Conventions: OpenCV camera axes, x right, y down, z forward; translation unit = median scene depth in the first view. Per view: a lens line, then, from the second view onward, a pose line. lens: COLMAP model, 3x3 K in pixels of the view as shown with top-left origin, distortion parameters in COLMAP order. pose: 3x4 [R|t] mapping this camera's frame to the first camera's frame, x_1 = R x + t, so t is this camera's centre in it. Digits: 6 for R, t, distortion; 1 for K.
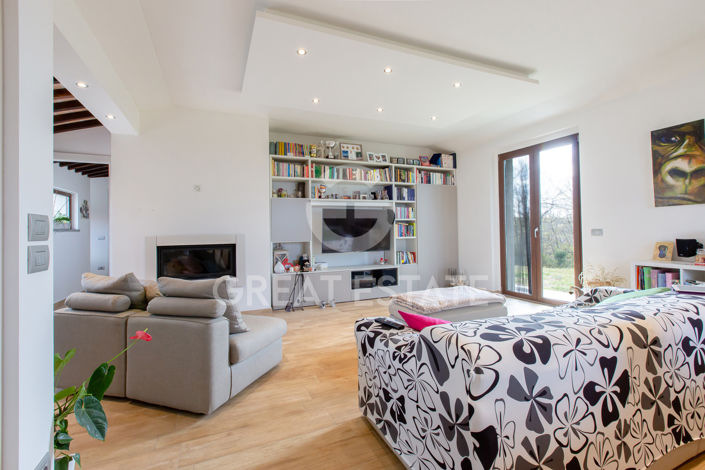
lens RADIAL K [[321.2, 0, 352.7], [0, 321.2, 228.9], [0, 0, 1]] dist [-0.003508, -0.000232]
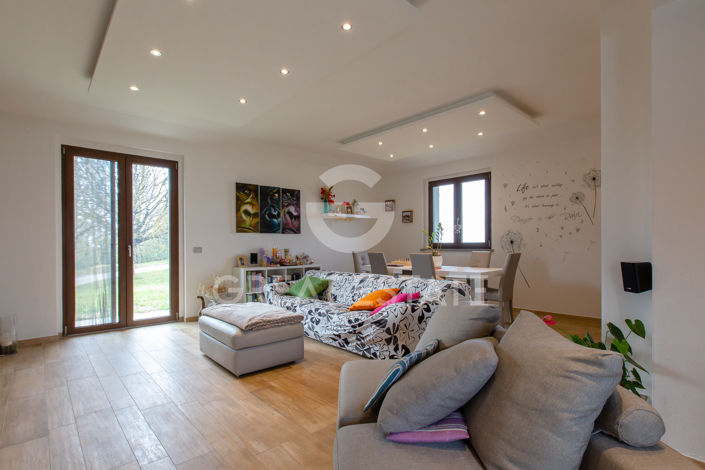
lens RADIAL K [[333.7, 0, 365.9], [0, 333.7, 247.9], [0, 0, 1]] dist [0.001075, 0.000141]
pose [[-0.311817, -0.001726, 0.950140, -0.775301], [0.001427, 0.999996, 0.002285, 0.000710], [-0.950141, 0.002068, -0.311814, 0.938462]]
